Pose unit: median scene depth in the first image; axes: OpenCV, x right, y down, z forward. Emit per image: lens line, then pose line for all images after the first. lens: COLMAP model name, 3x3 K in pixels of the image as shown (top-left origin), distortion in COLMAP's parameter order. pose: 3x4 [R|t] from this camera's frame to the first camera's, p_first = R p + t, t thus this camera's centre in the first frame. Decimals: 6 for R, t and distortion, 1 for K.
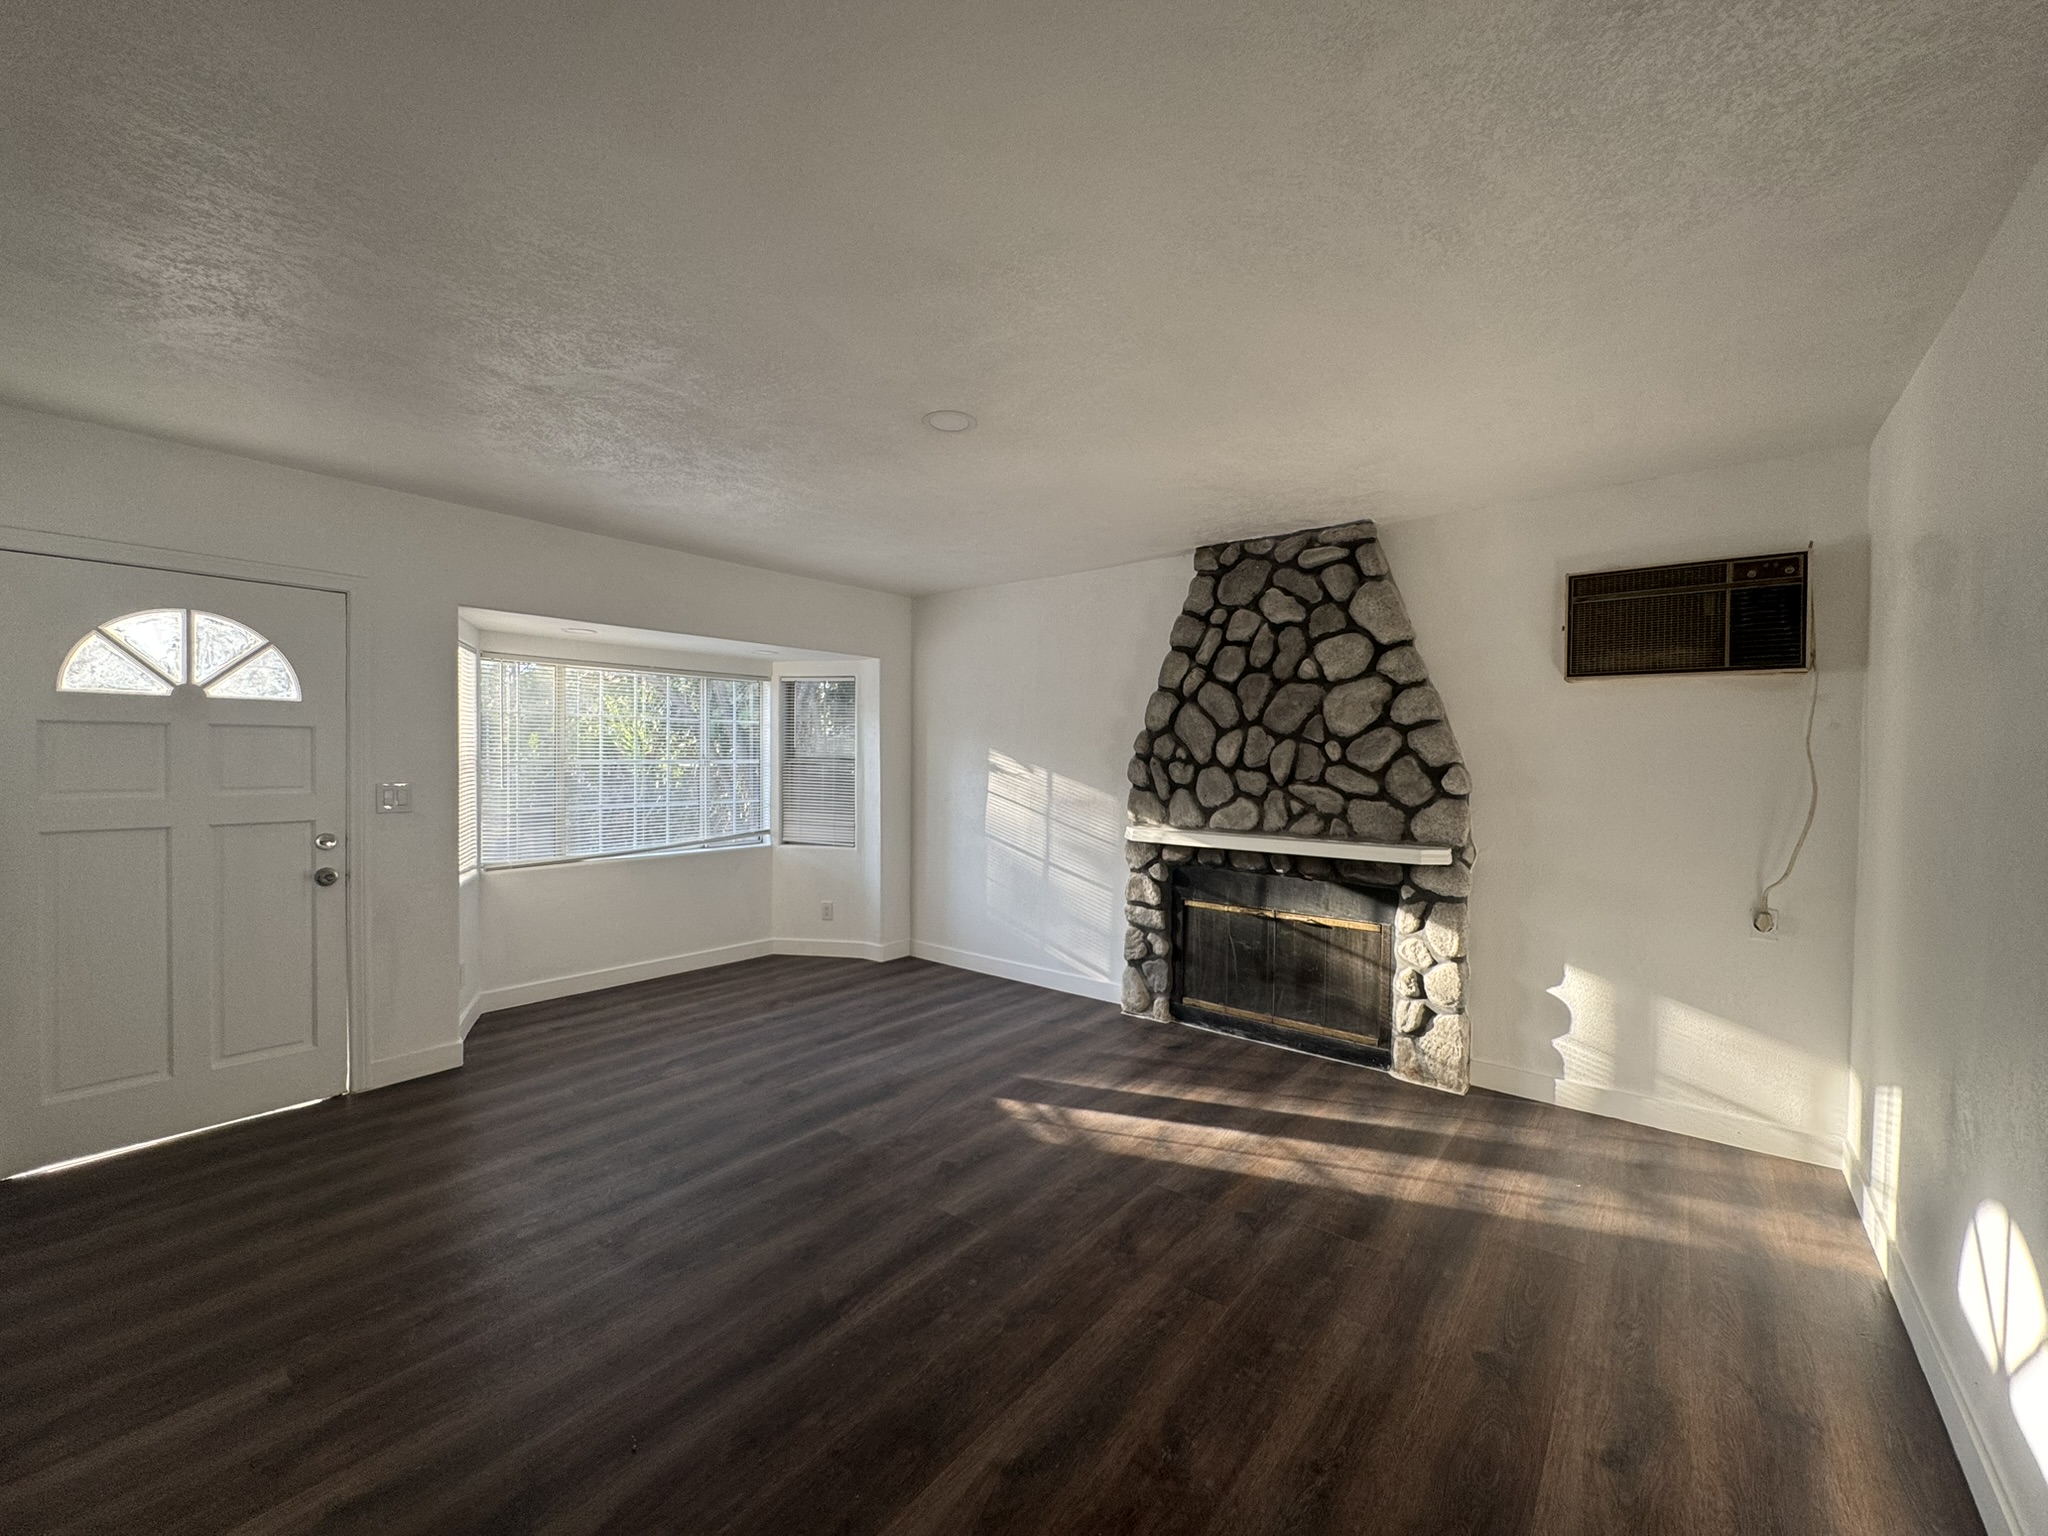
lens RADIAL K [[817.7, 0, 1024.0], [0, 817.7, 768.0], [0, 0, 1]] dist [-0.013179, 0.000042]
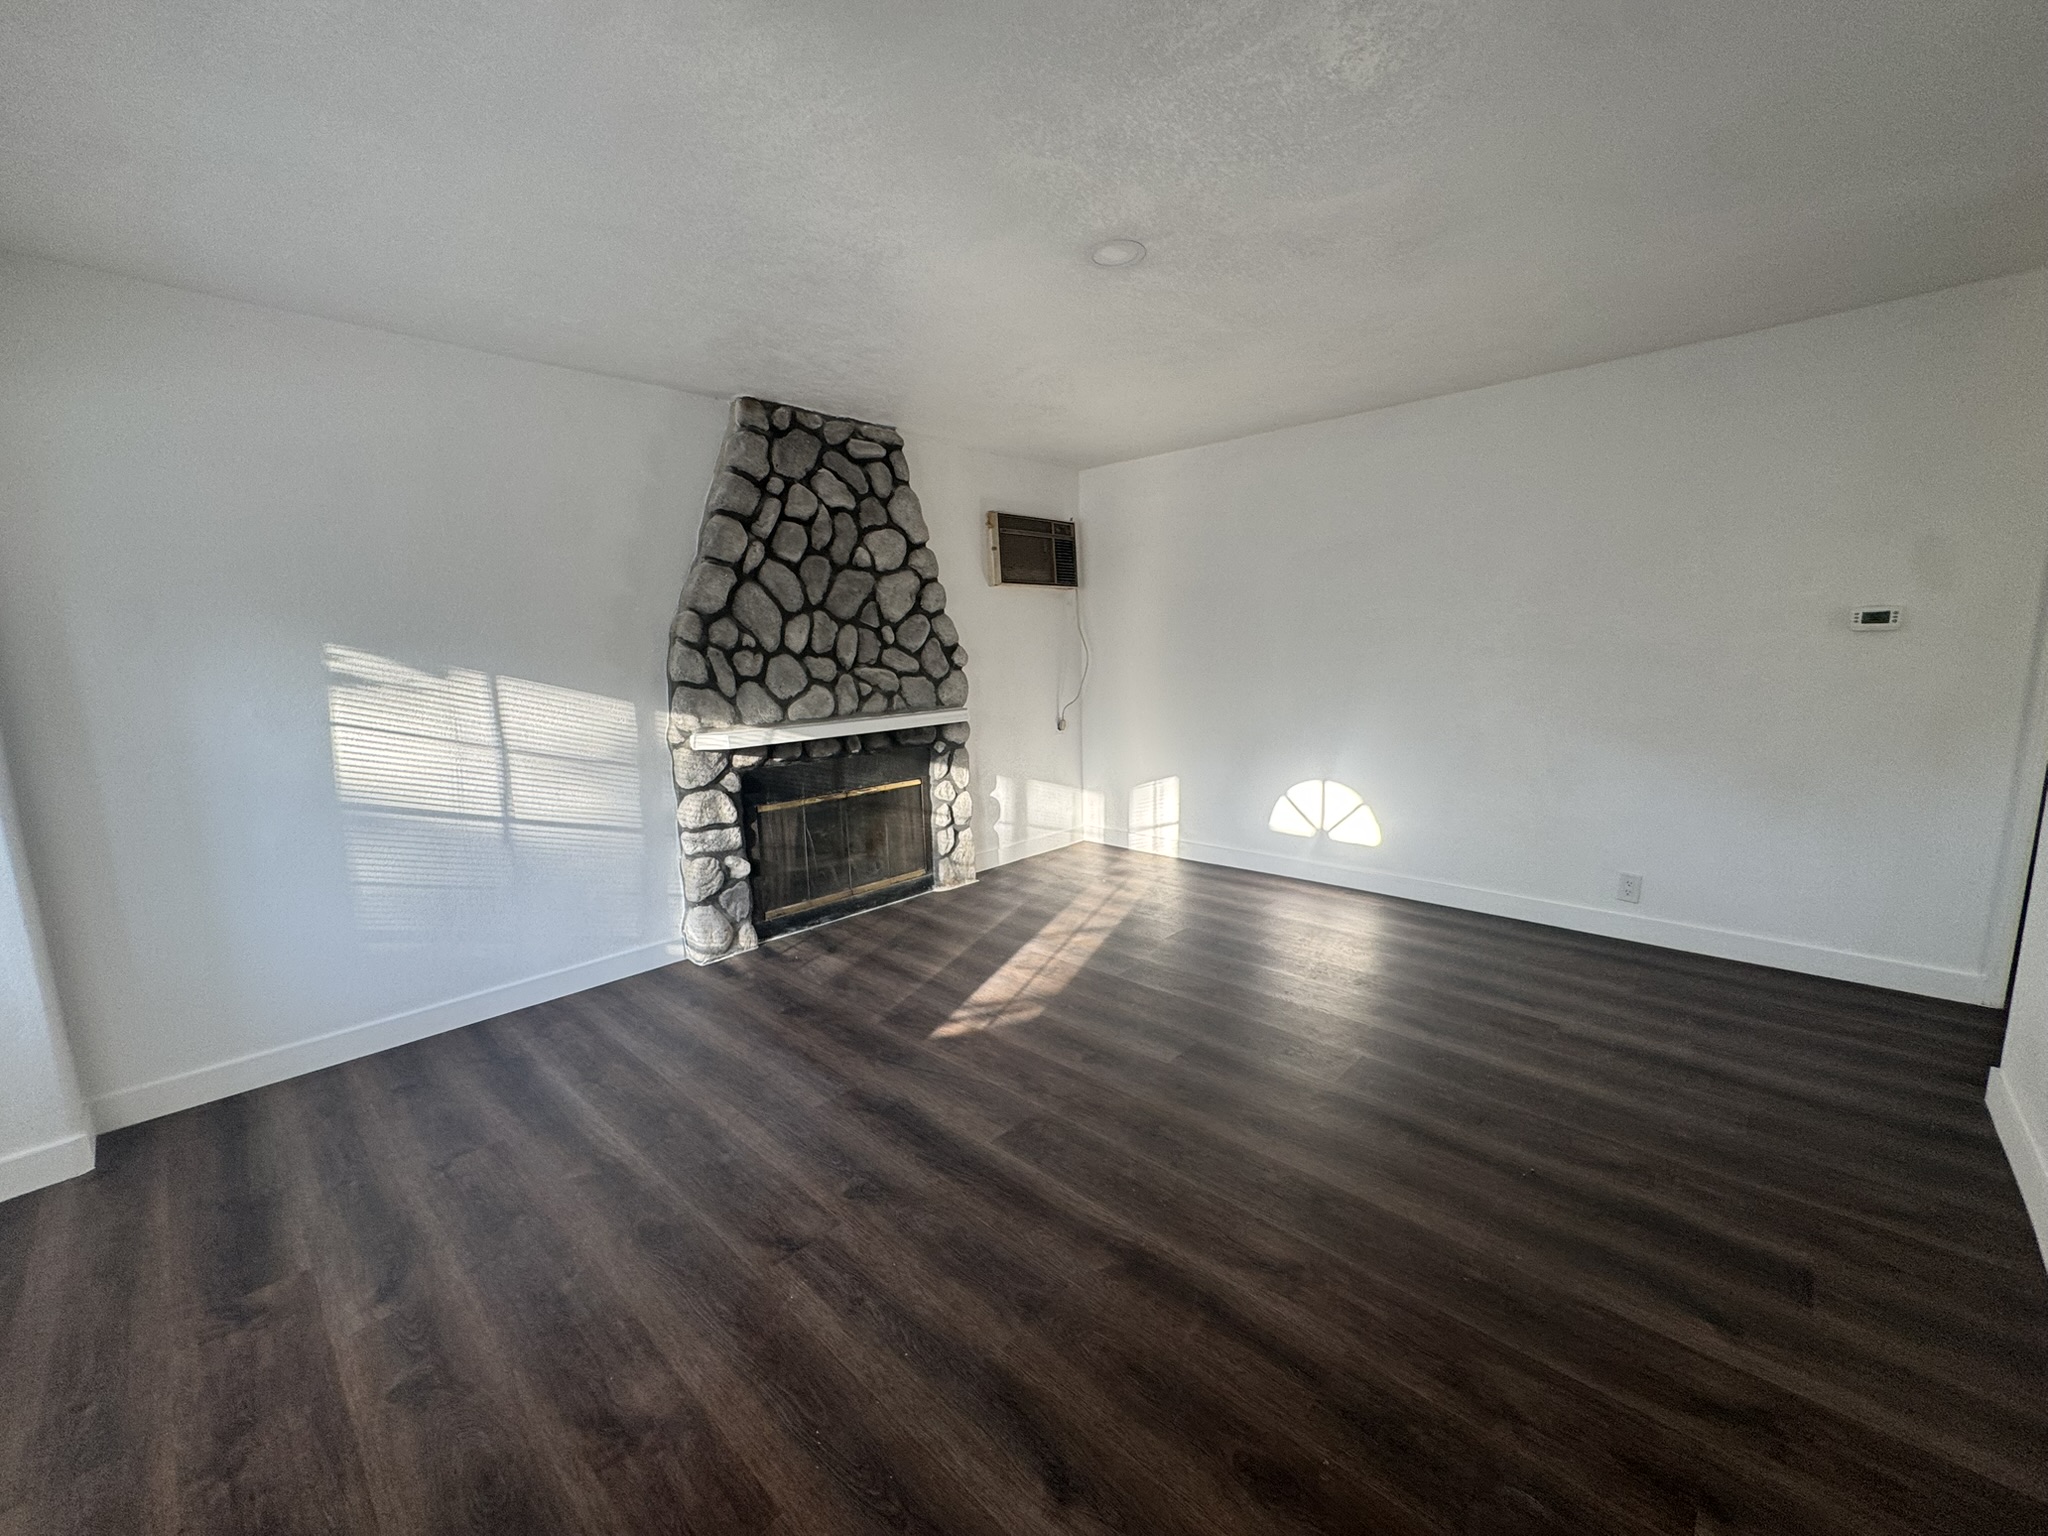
lens RADIAL K [[817.7, 0, 1024.0], [0, 817.7, 768.0], [0, 0, 1]] dist [-0.013179, 0.000042]
pose [[0.079792, -0.163144, 0.983370, -0.703785], [0.039609, 0.986256, 0.160409, -0.012735], [-0.996024, 0.026151, 0.085158, 0.688811]]
